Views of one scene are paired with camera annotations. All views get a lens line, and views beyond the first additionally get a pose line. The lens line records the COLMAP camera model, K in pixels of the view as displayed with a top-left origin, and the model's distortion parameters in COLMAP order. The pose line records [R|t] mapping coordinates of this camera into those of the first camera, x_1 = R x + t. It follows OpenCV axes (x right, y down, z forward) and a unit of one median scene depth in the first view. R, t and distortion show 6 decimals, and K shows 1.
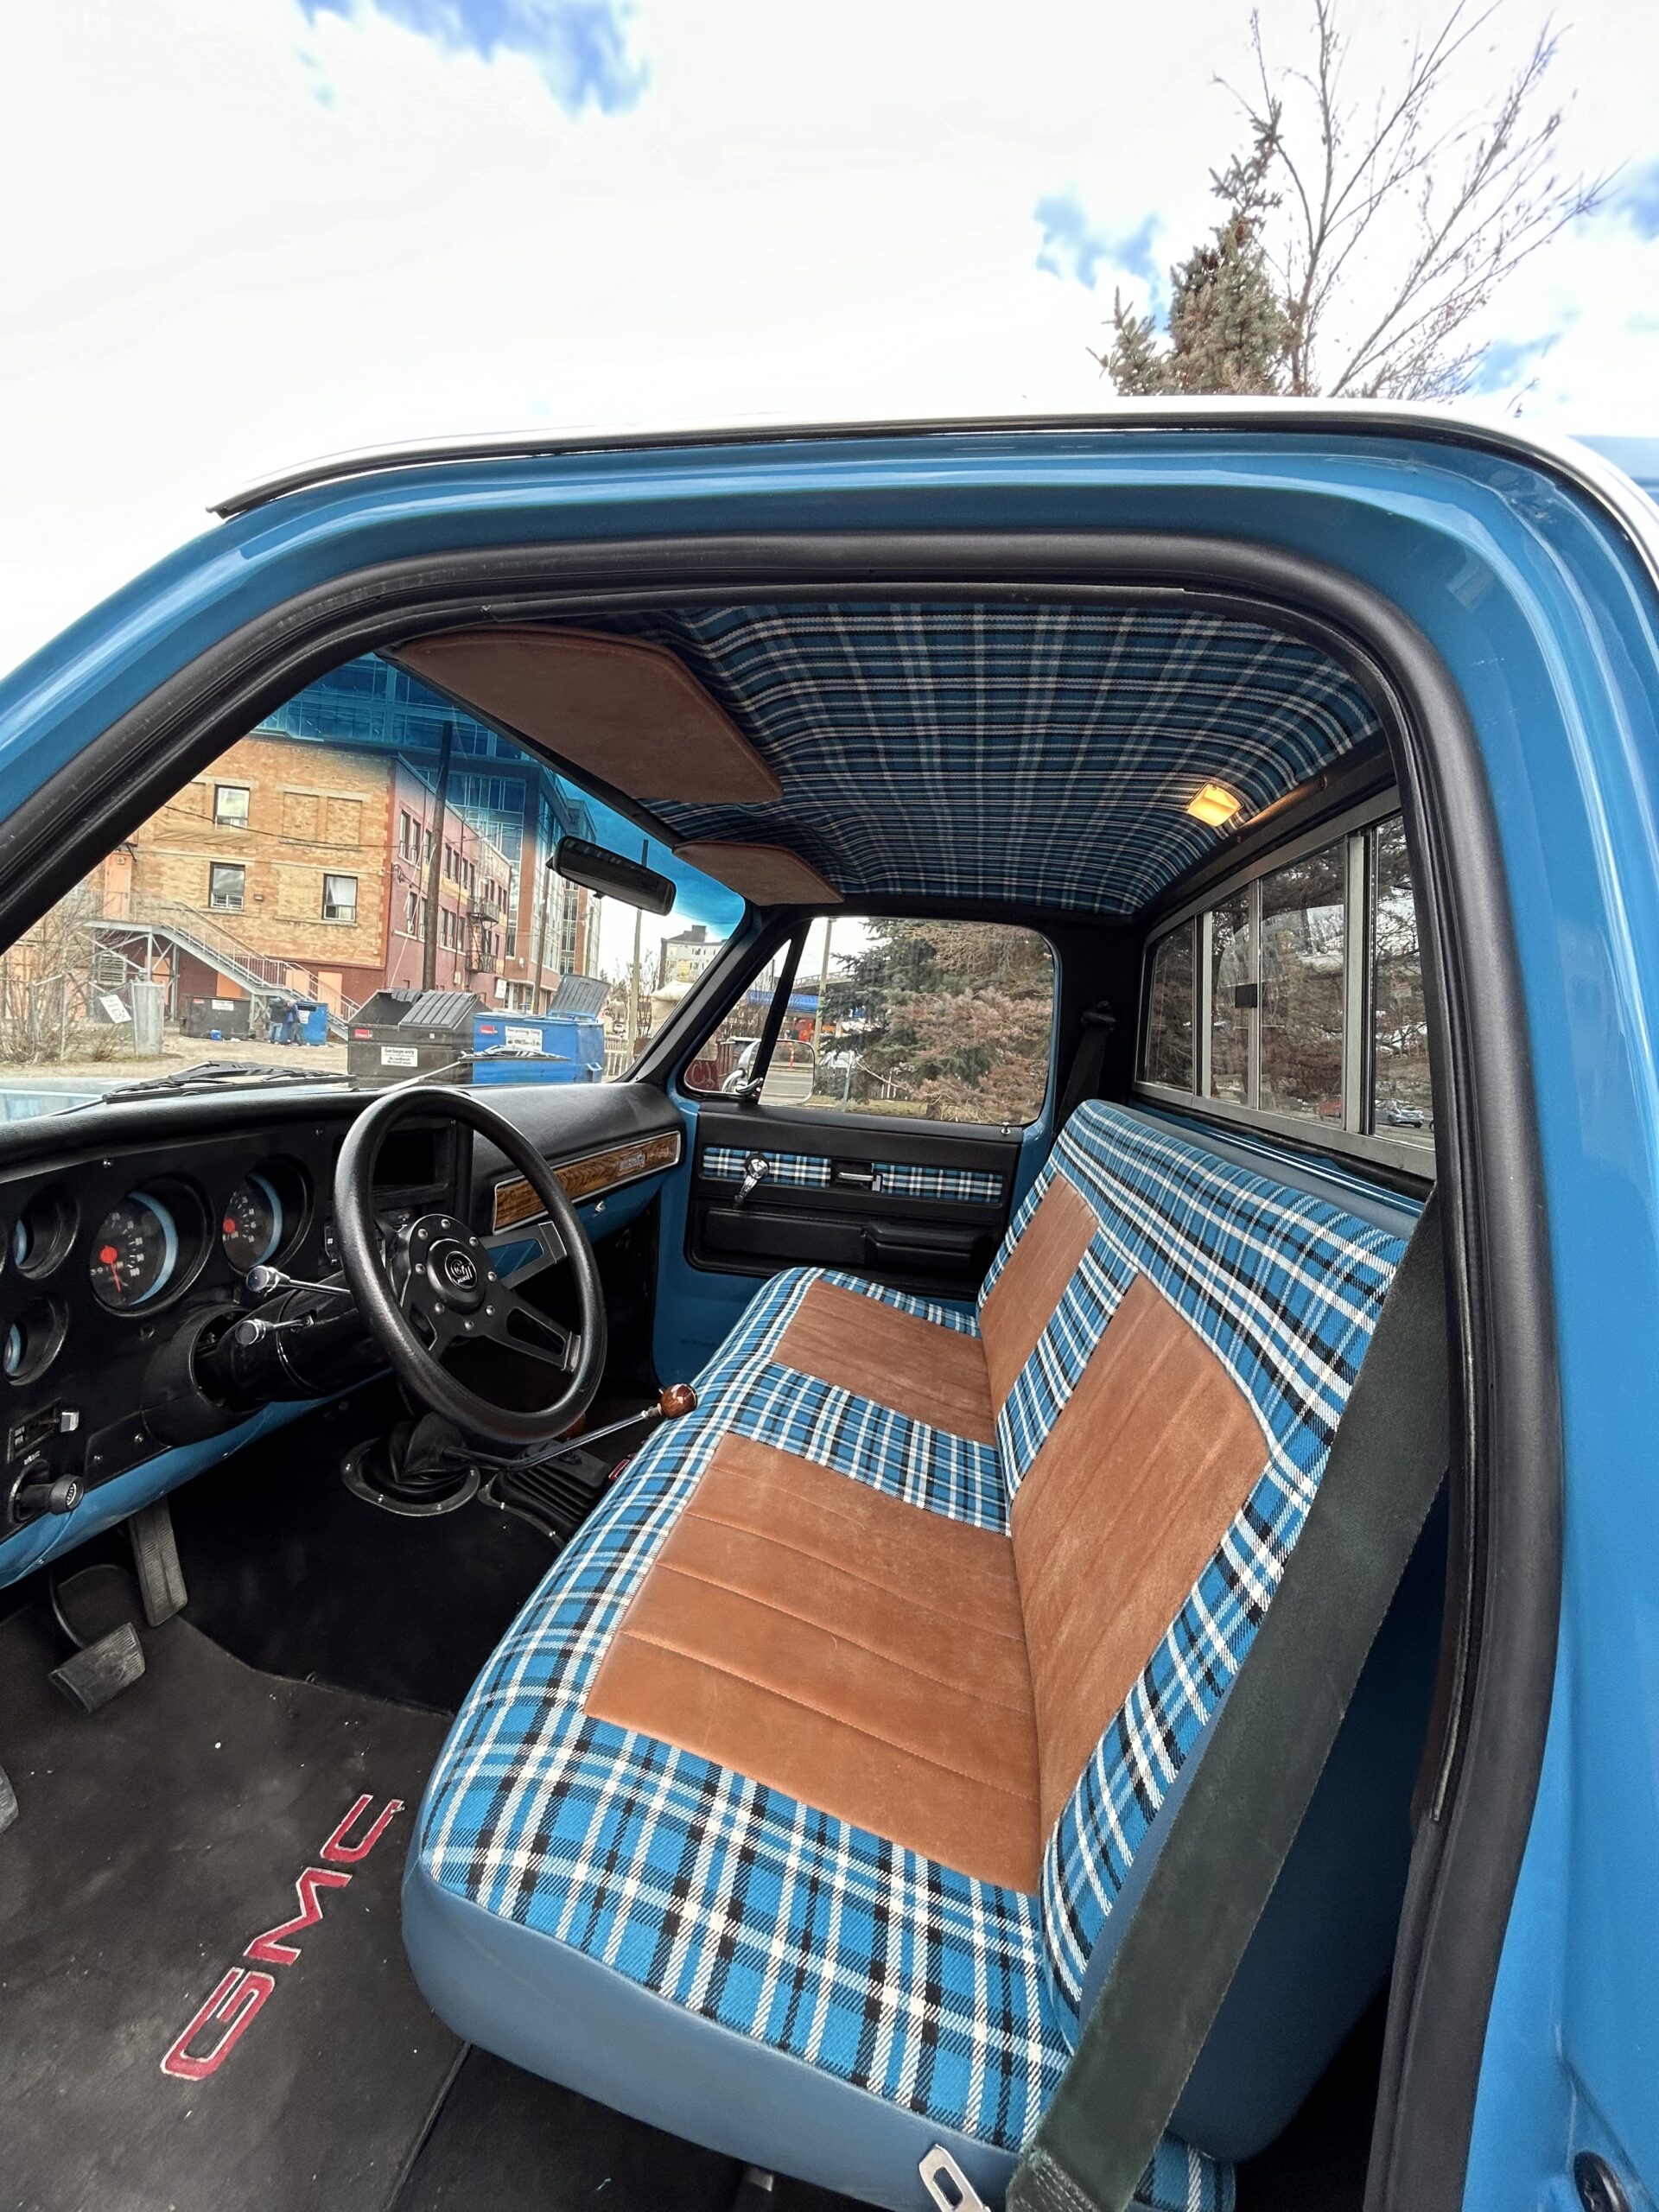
lens RADIAL K [[888.7, 0, 834.4], [0, 888.7, 1101.0], [0, 0, 1]] dist [-0.003420, 0.000707]
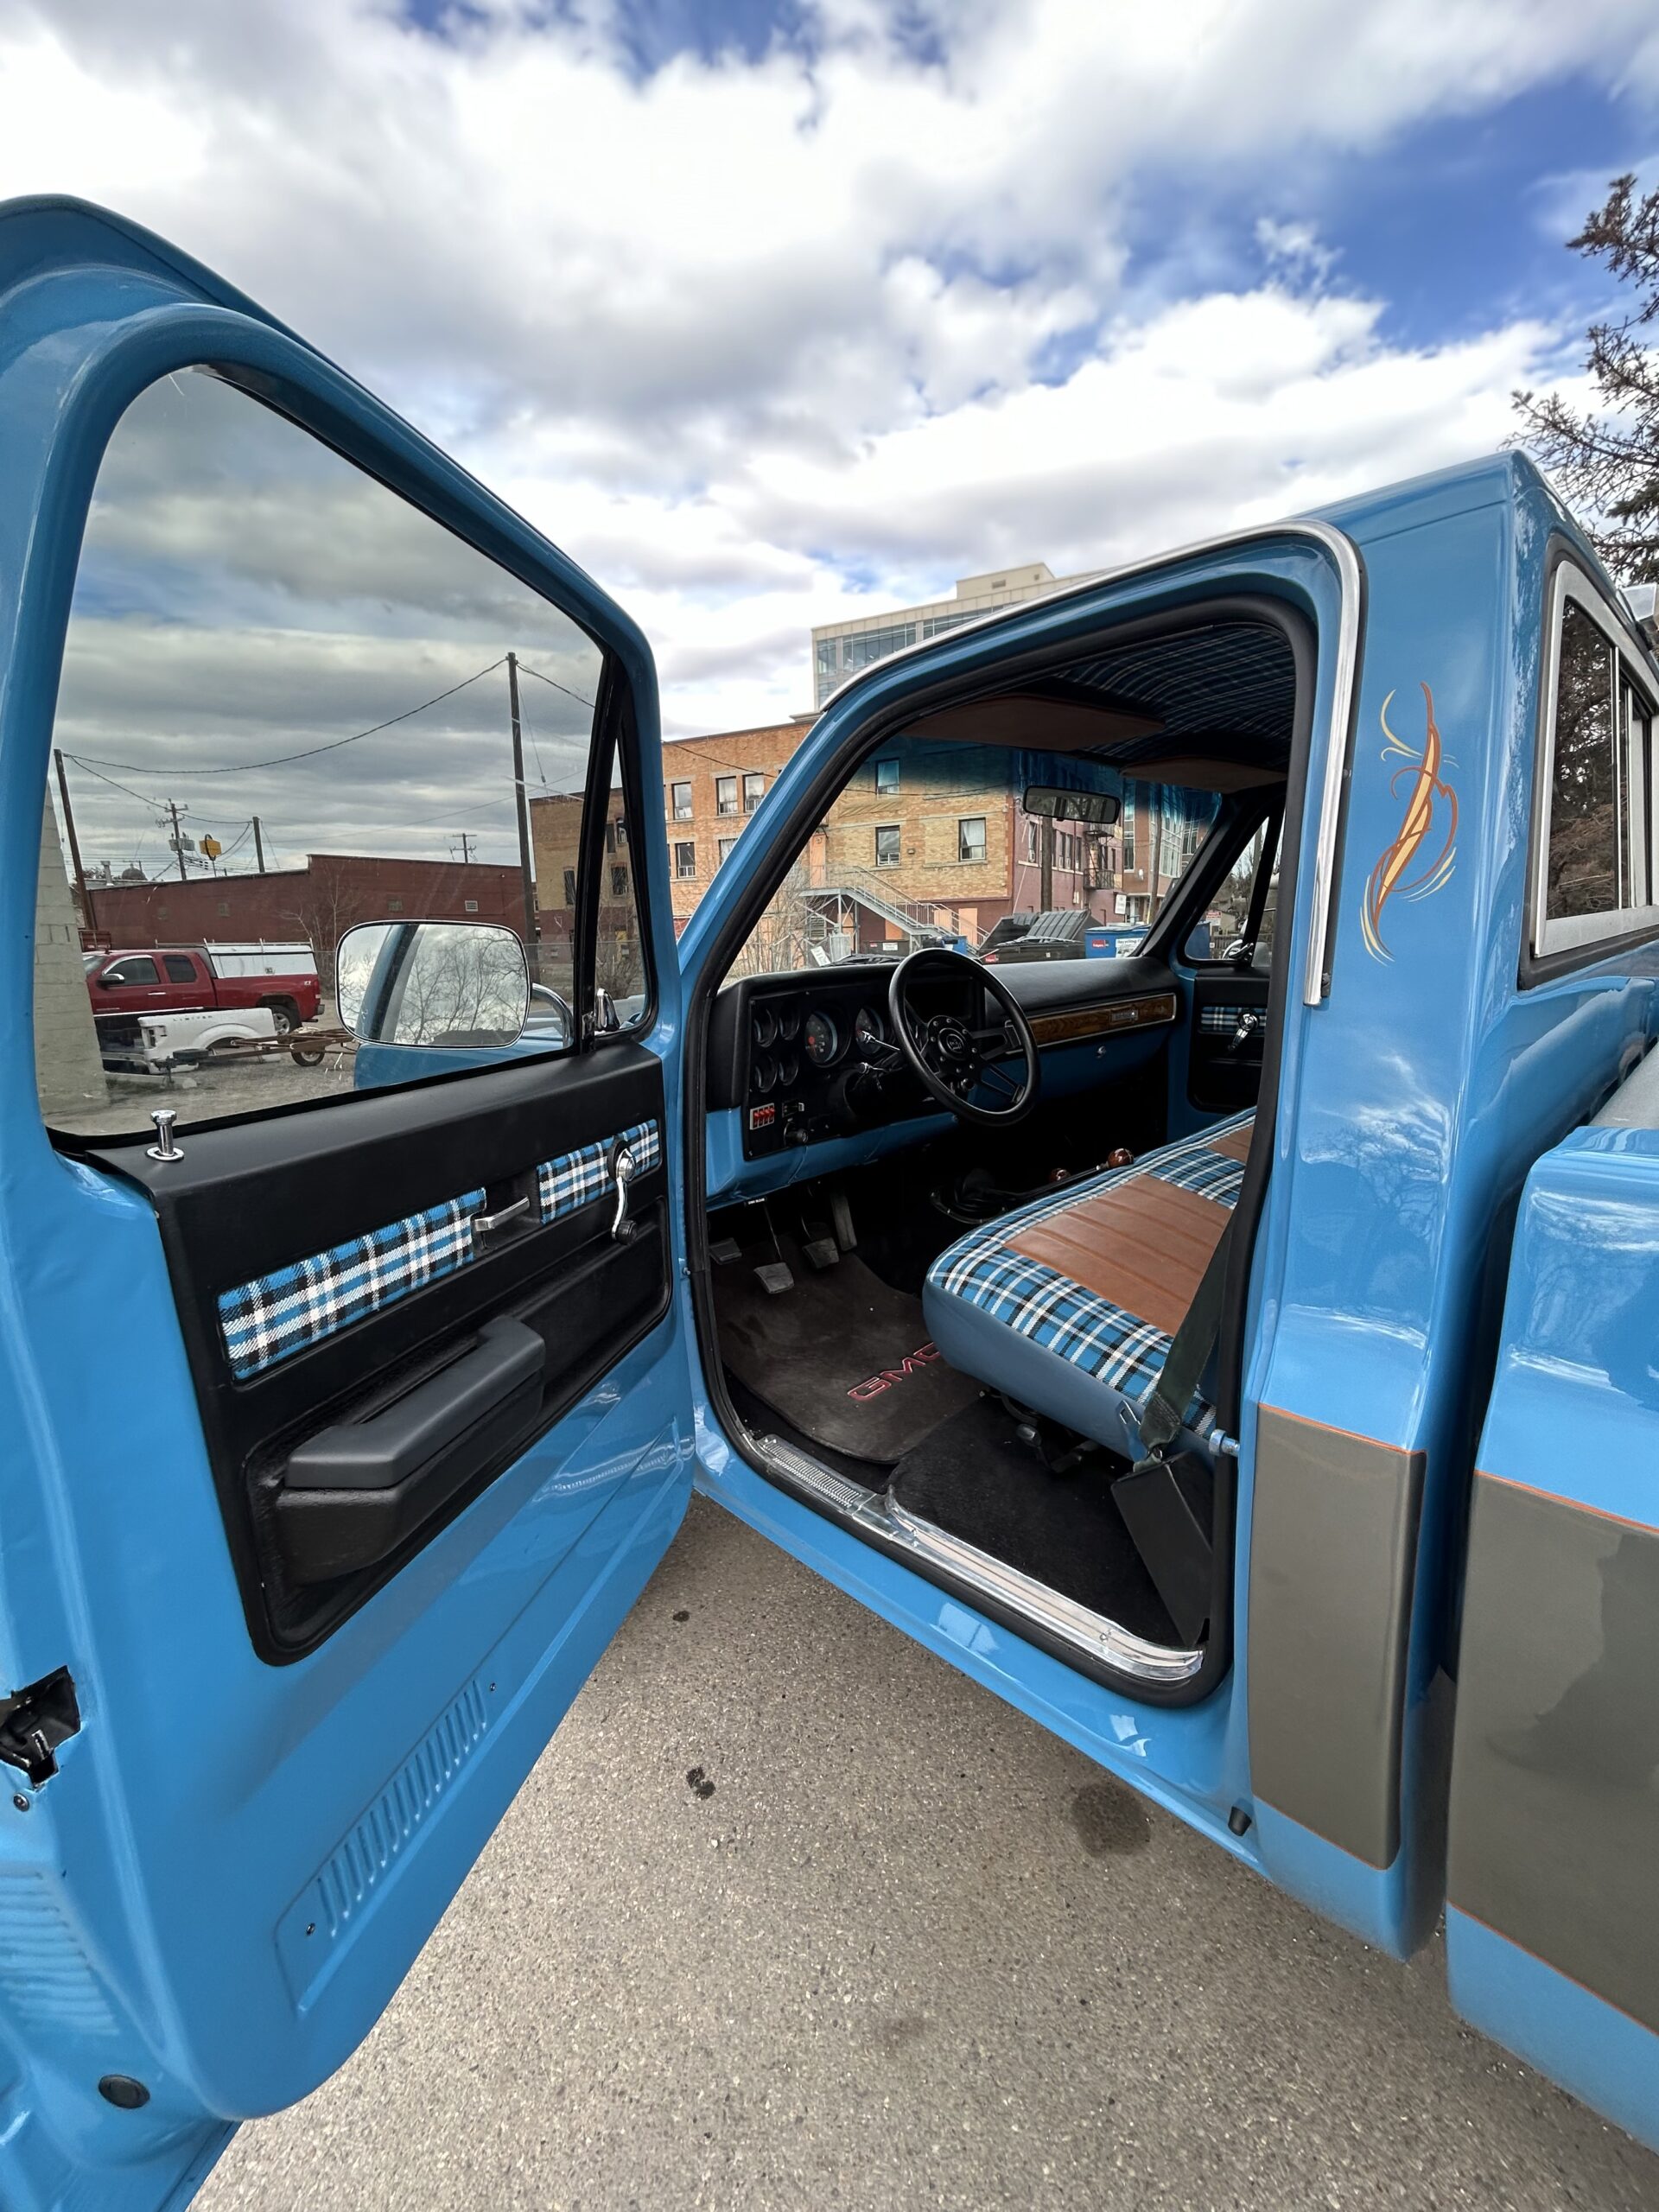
lens RADIAL K [[888.7, 0, 834.4], [0, 888.7, 1101.0], [0, 0, 1]] dist [-0.003420, 0.000707]
pose [[0.781513, 0.005915, -0.623860, 0.214945], [0.054977, 0.995412, 0.078308, 0.058091], [0.621461, -0.095497, 0.777603, -0.246763]]
